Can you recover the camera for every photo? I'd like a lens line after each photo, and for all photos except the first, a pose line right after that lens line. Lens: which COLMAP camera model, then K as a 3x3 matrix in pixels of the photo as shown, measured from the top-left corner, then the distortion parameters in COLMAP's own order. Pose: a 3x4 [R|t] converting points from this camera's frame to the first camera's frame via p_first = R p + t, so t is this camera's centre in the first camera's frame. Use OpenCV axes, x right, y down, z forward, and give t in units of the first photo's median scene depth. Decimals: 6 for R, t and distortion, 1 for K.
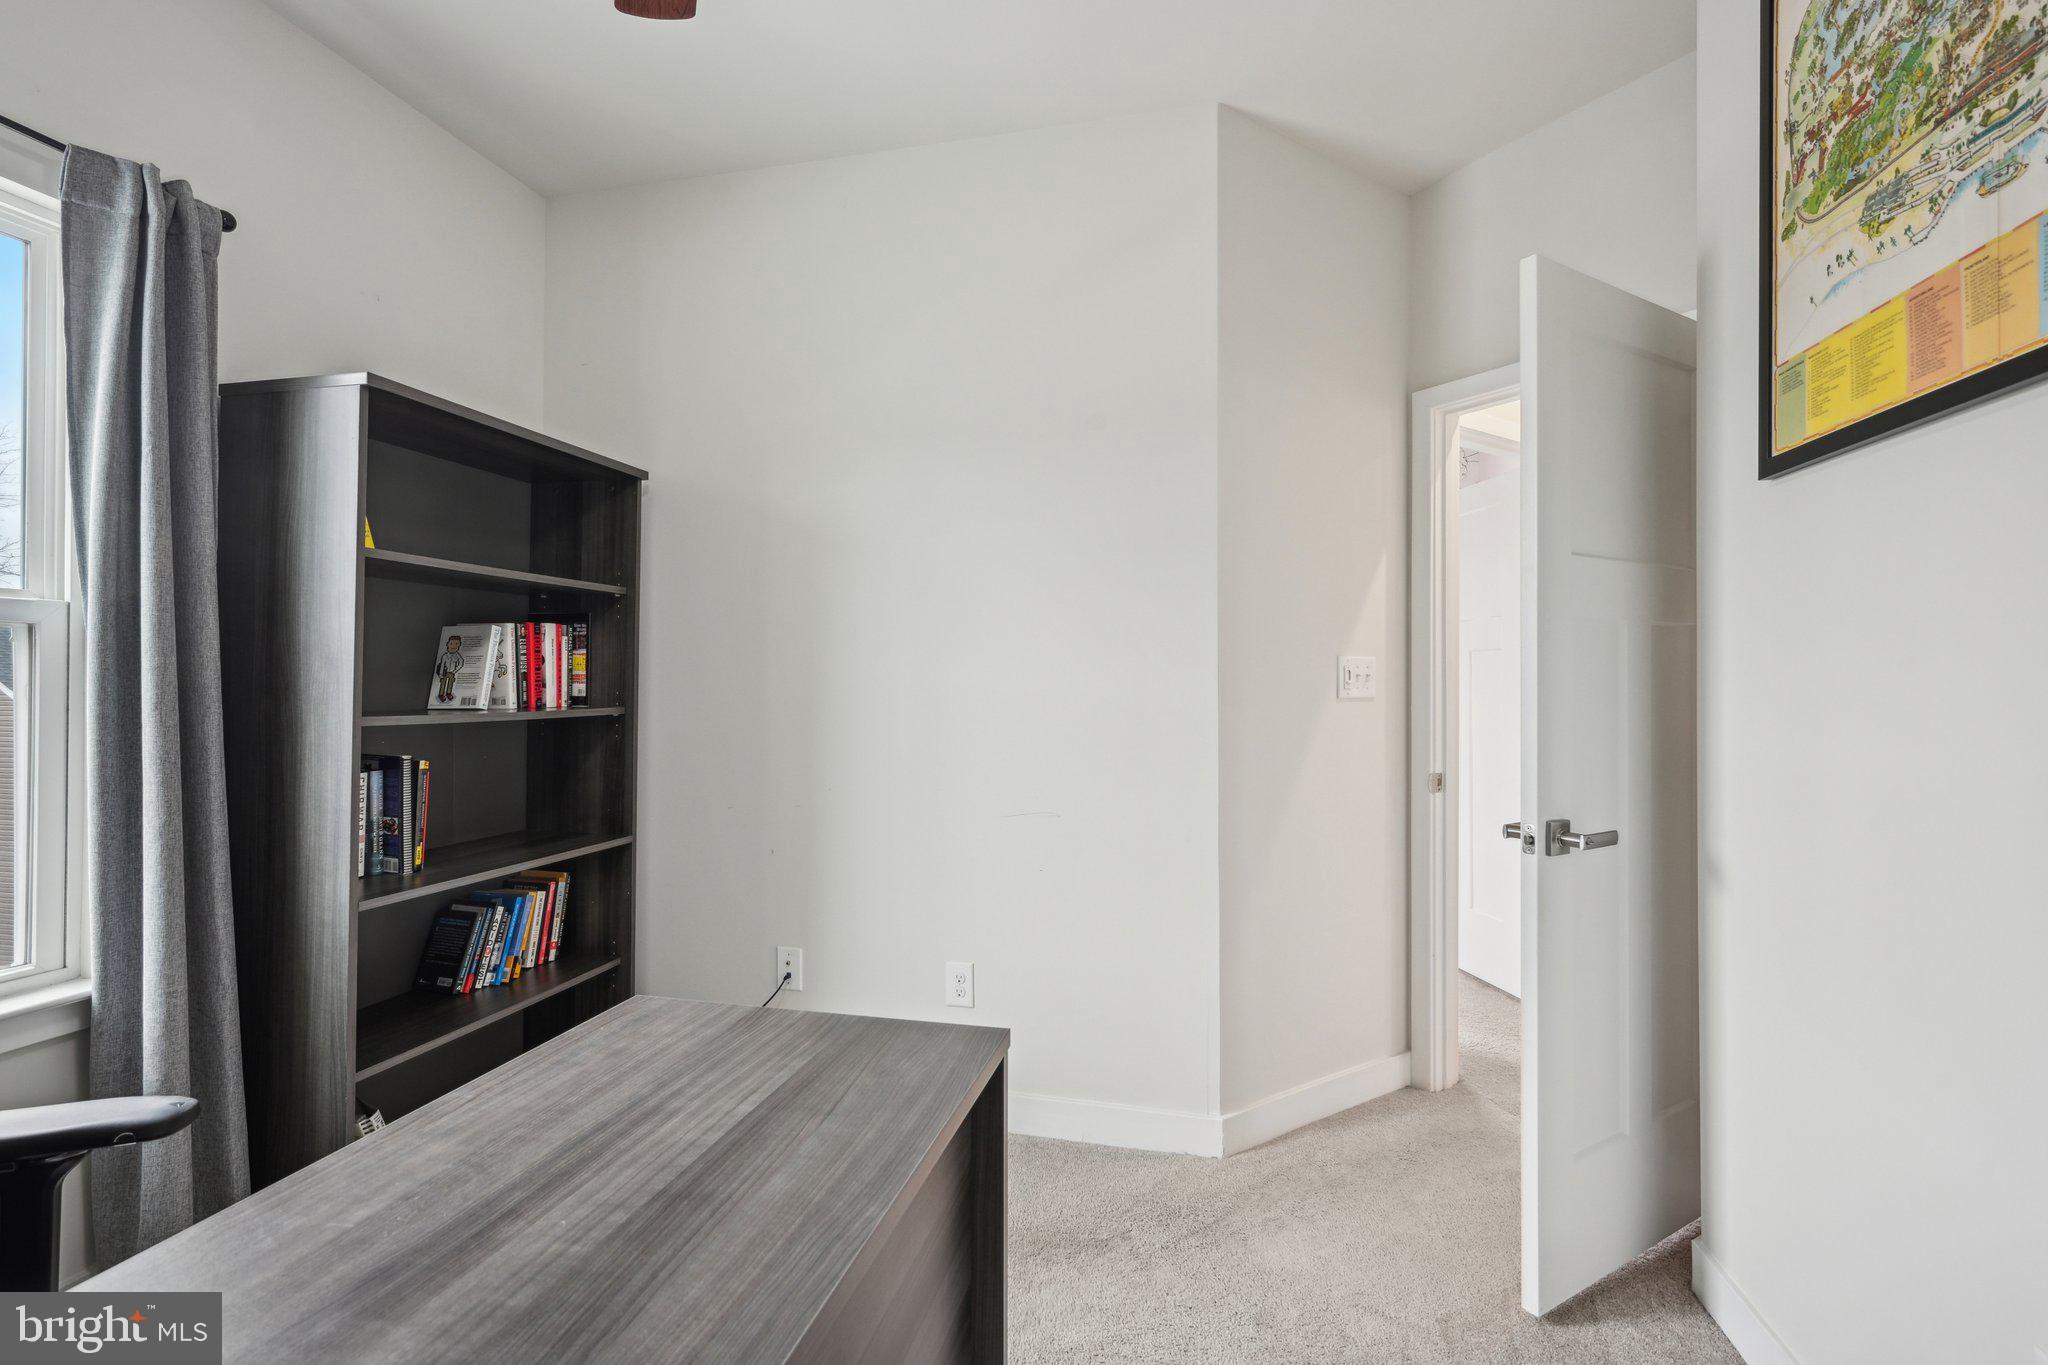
lens RADIAL K [[930.4, 0, 1020.5], [0, 930.4, 679.1], [0, 0, 1]] dist [-0.001327, 0.000373]
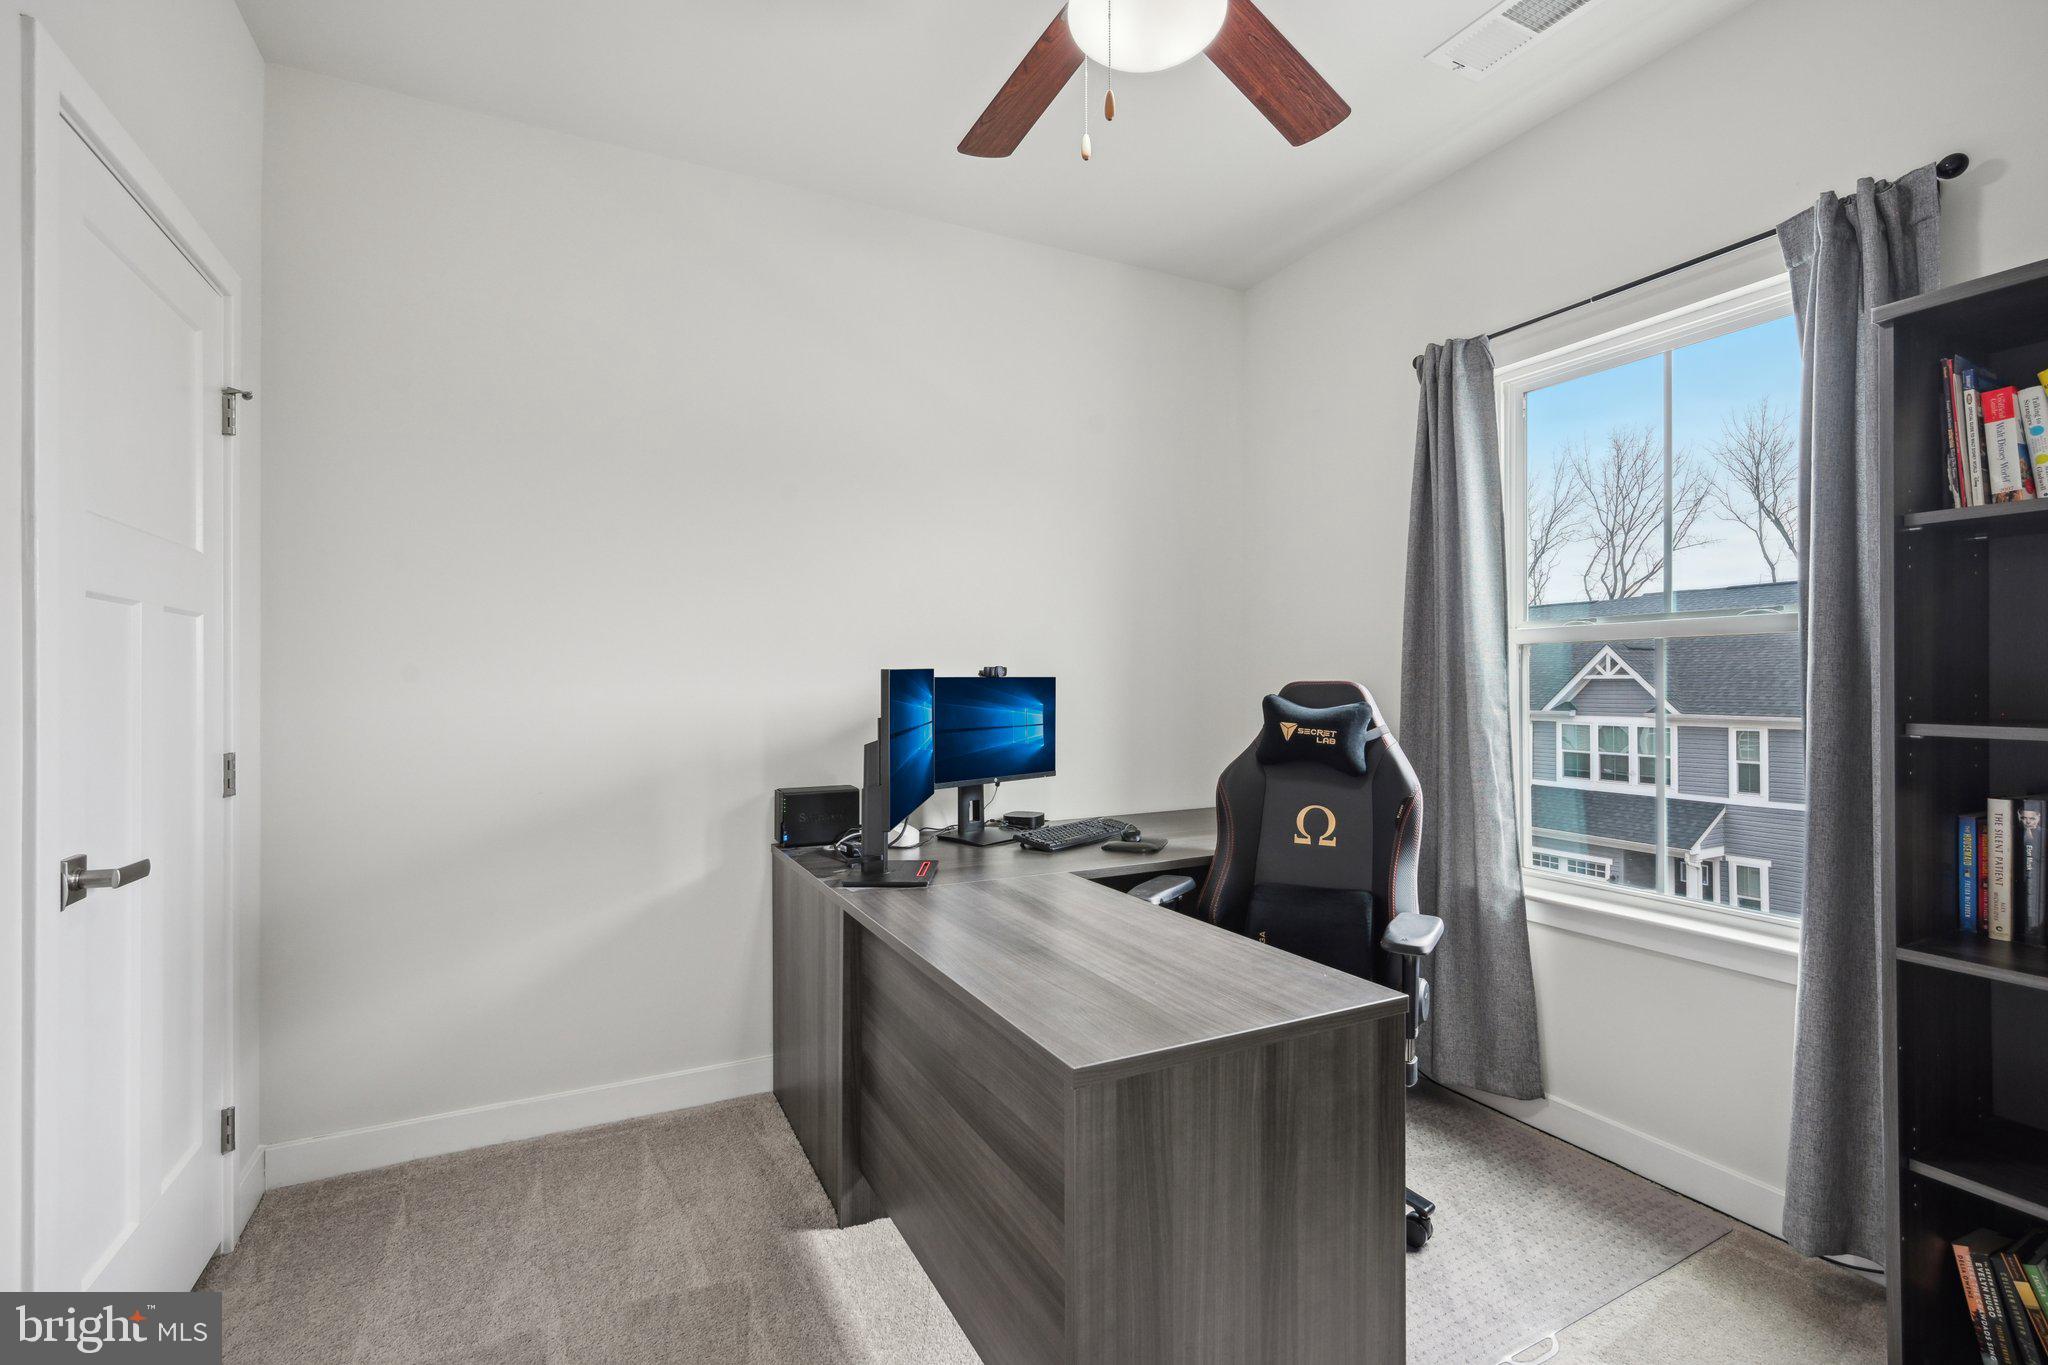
lens RADIAL K [[930.4, 0, 1017.2], [0, 930.4, 686.8], [0, 0, 1]] dist [-0.001327, 0.000373]
pose [[-0.768331, -0.005972, -0.640024, 0.663387], [-0.004009, 0.999982, -0.004518, 0.024088], [0.640040, -0.000905, -0.768341, 1.844757]]
